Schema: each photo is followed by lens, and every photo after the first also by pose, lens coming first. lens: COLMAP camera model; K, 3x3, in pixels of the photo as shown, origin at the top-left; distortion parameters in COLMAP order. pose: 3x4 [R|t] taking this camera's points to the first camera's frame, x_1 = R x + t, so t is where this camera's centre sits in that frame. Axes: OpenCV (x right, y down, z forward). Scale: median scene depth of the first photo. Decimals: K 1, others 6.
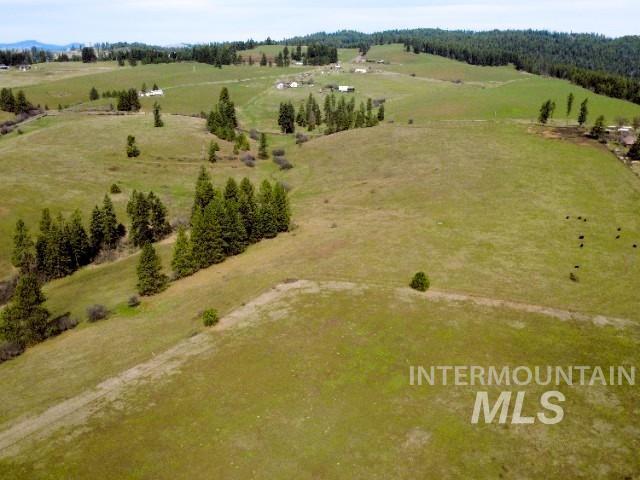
lens RADIAL K [[618.3, 0, 320.0], [0, 618.3, 240.0], [0, 0, 1]] dist [0.001600, -0.003933]
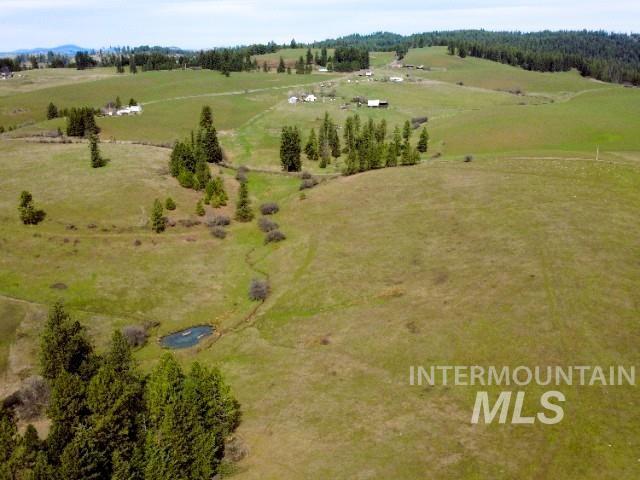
lens RADIAL K [[618.3, 0, 320.0], [0, 618.3, 240.0], [0, 0, 1]] dist [0.001600, -0.003933]
pose [[0.998386, 0.013060, -0.055278, 0.019269], [-0.013342, 0.999900, -0.004730, -0.082054], [0.055211, 0.005460, 0.998460, 0.264477]]
